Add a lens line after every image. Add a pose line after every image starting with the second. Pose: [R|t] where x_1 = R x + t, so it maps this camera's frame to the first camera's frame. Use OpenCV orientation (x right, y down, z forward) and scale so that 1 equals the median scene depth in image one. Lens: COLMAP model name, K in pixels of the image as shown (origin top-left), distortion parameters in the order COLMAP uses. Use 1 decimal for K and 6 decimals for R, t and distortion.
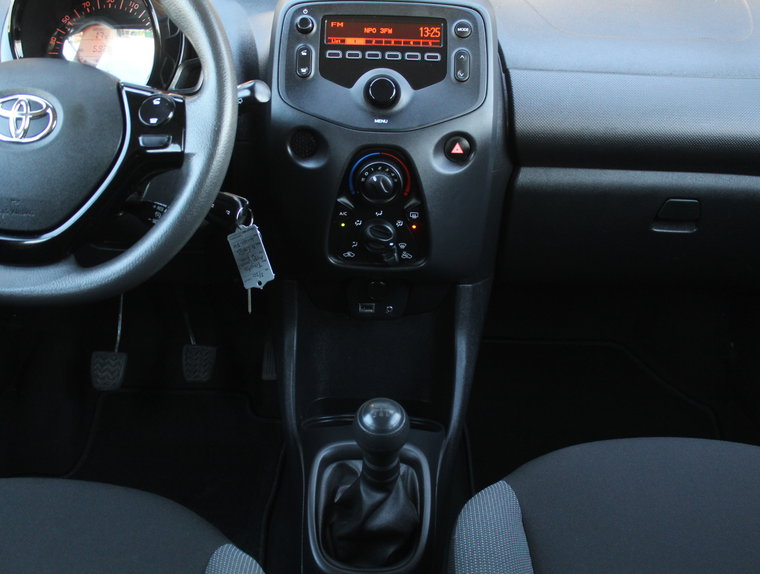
lens RADIAL K [[766.0, 0, 383.1], [0, 766.0, 267.5], [0, 0, 1]] dist [-0.099433, 0.000000]
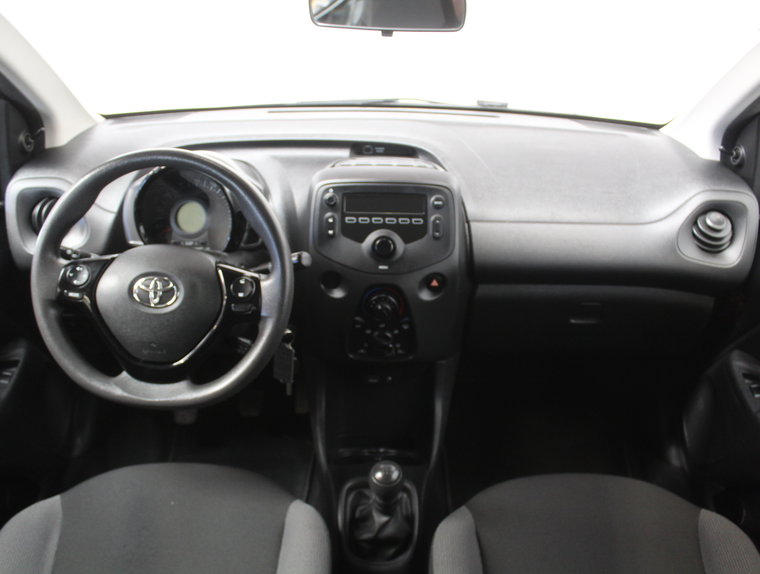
lens RADIAL K [[666.5, 0, 382.5], [0, 666.5, 285.1], [0, 0, 1]] dist [-0.136610, 0.068066]
pose [[0.999899, -0.010008, 0.010138, -0.017617], [0.009594, 0.999149, 0.040118, -0.205464], [-0.010531, -0.040017, 0.999144, -0.297375]]
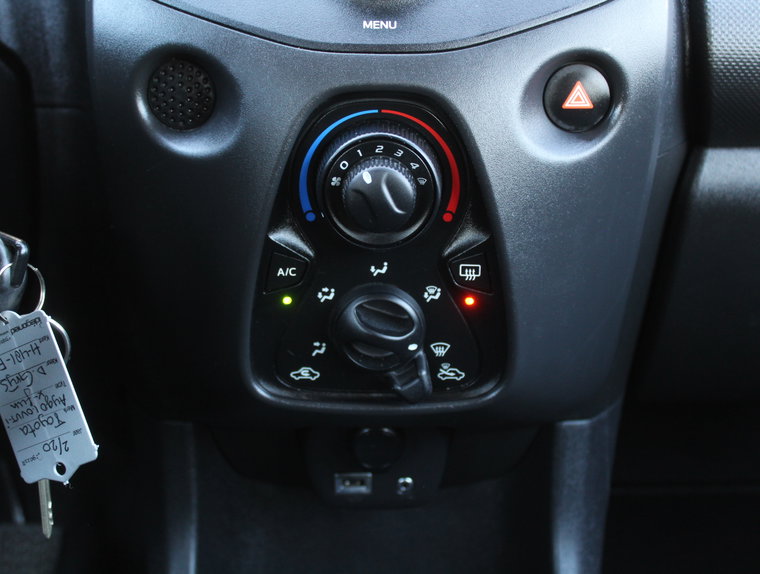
lens RADIAL K [[989.7, 0, 377.5], [0, 989.7, 290.7], [0, 0, 1]] dist [-0.038446, 0.000000]
pose [[0.999661, -0.025017, 0.007221, -0.010320], [0.025236, 0.999170, -0.031961, -0.044551], [-0.006415, 0.032133, 0.999463, 0.509041]]
